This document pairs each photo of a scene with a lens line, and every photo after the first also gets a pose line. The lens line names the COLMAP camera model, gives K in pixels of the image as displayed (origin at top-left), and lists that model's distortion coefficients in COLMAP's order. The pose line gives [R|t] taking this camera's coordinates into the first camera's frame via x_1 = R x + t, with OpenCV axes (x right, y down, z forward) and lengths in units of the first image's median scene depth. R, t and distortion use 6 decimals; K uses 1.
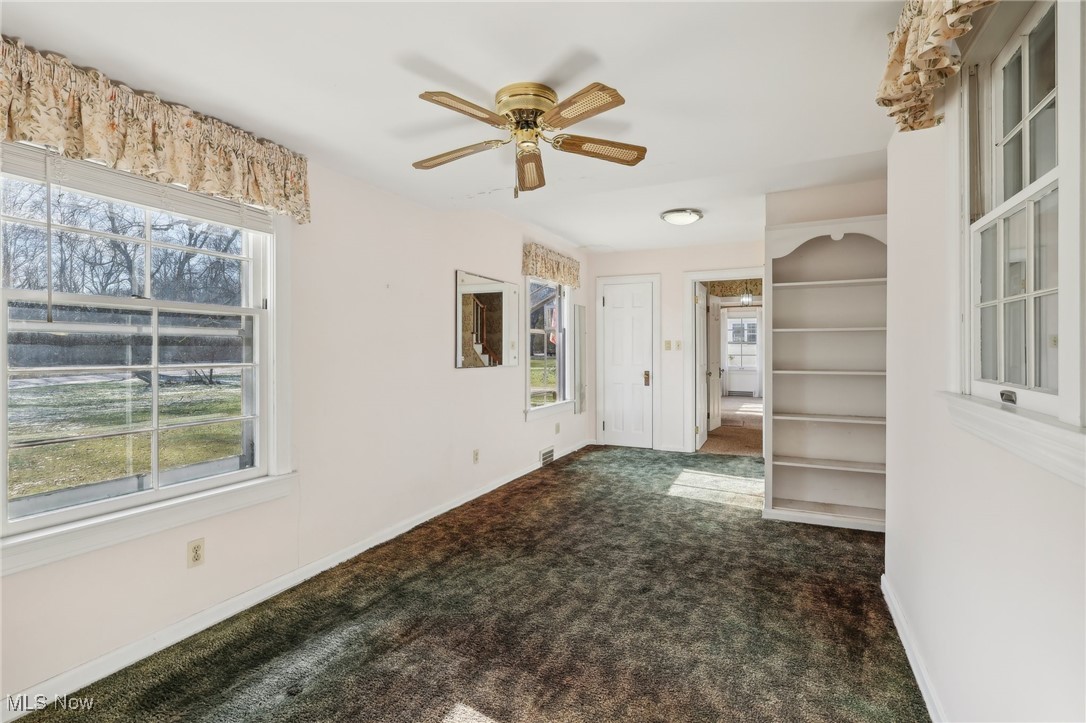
lens RADIAL K [[520.0, 0, 541.4], [0, 520.0, 351.8], [0, 0, 1]] dist [-0.011404, 0.007573]
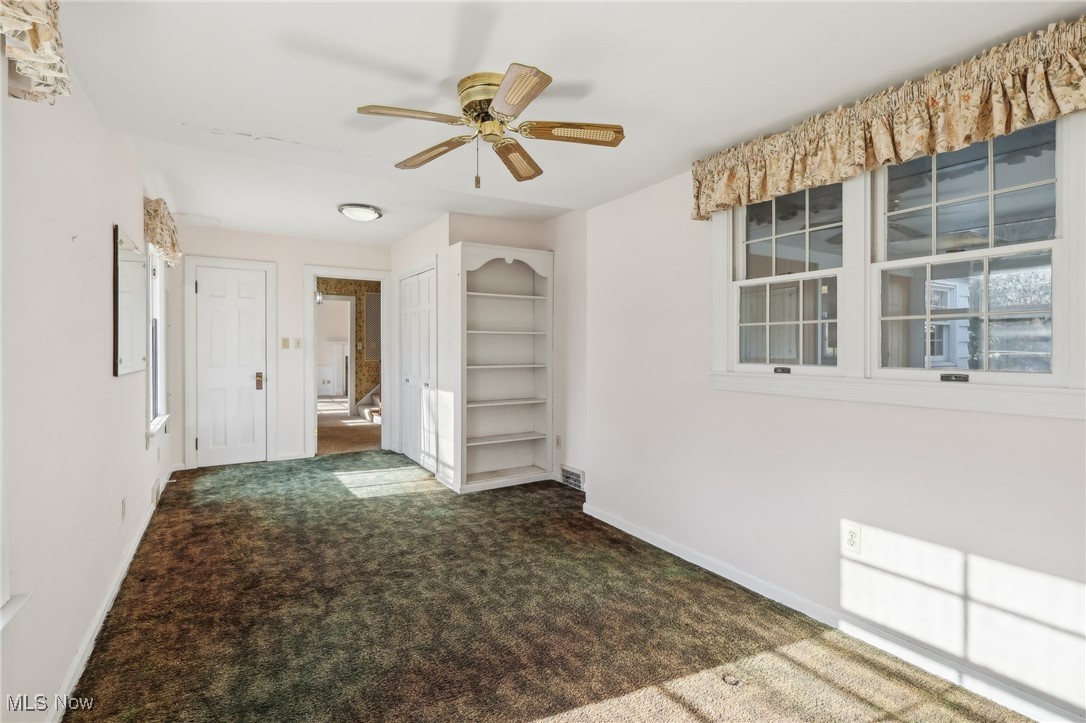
lens RADIAL K [[520.0, 0, 541.4], [0, 520.0, 351.8], [0, 0, 1]] dist [-0.011404, 0.007573]
pose [[0.536770, -0.004864, 0.843715, -0.489358], [0.001906, 0.999988, 0.004553, -0.001200], [-0.843727, -0.000836, 0.536772, 0.247248]]
